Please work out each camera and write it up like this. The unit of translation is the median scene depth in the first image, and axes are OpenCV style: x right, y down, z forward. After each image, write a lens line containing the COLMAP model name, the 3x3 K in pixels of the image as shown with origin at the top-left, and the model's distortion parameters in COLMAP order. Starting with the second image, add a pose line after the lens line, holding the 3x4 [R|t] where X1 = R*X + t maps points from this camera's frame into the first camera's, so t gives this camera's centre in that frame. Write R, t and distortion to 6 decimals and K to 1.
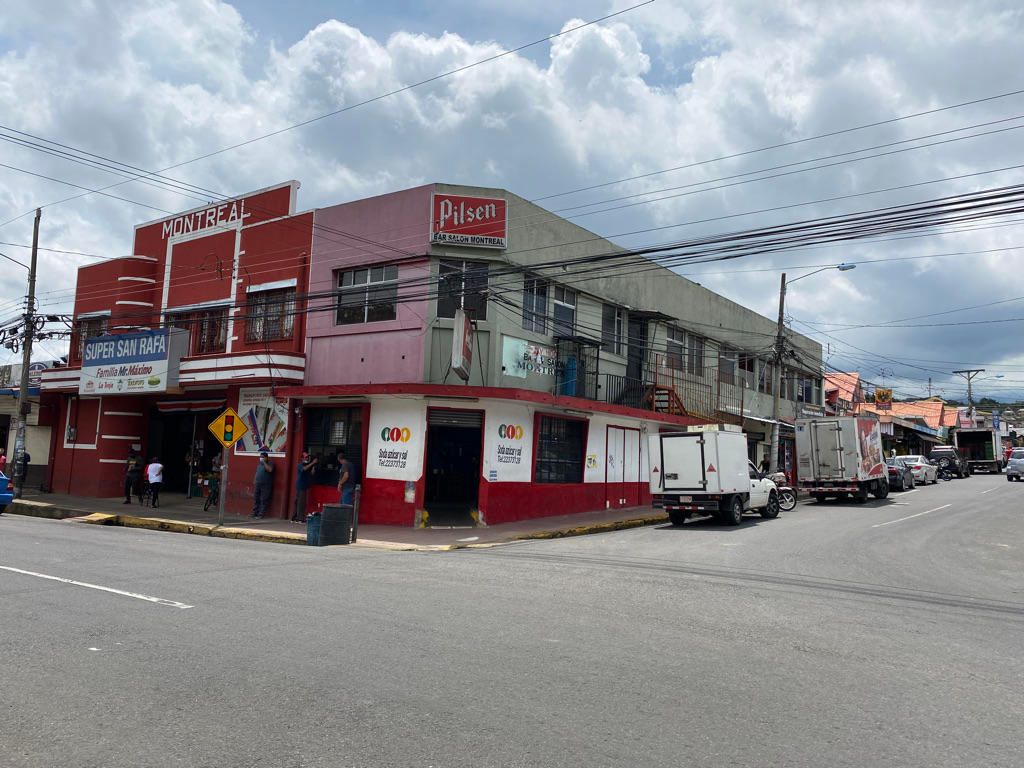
lens RADIAL K [[791.1, 0, 508.2], [0, 791.1, 363.5], [0, 0, 1]] dist [0.006901, -0.001662]
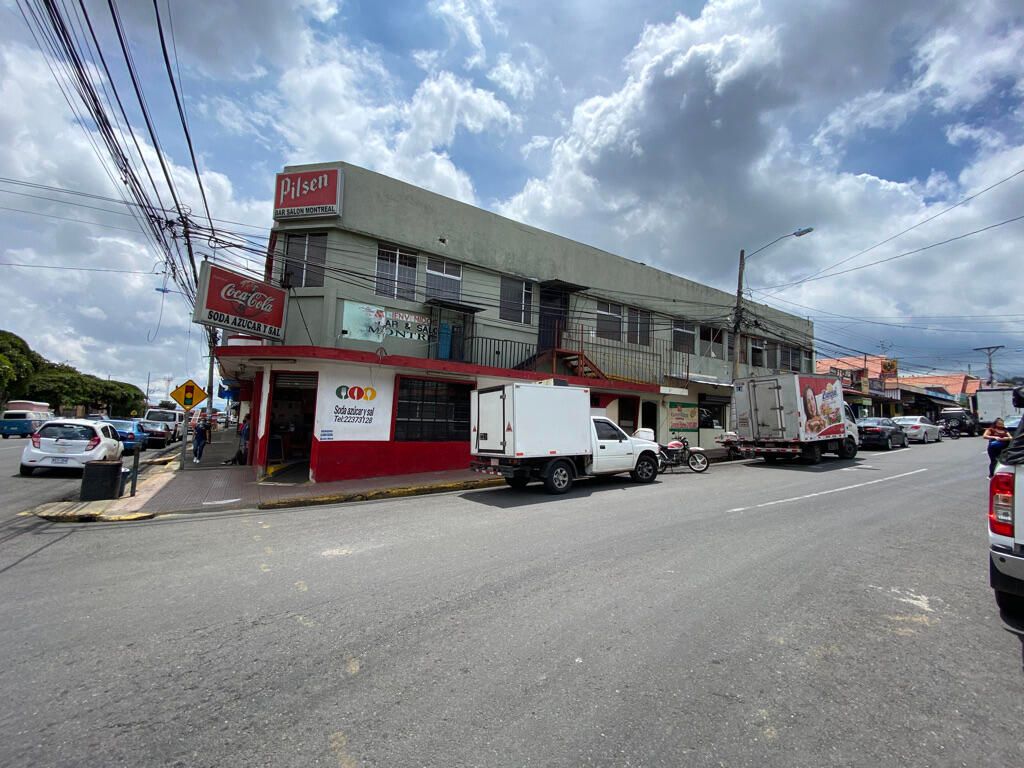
lens RADIAL K [[413.6, 0, 512.0], [0, 413.6, 384.0], [0, 0, 1]] dist [0.029884, -0.027894]
pose [[0.938667, -0.034124, -0.343132, 0.351807], [0.043637, 0.998846, 0.020037, 0.066489], [0.342052, -0.033782, 0.939074, 0.506576]]
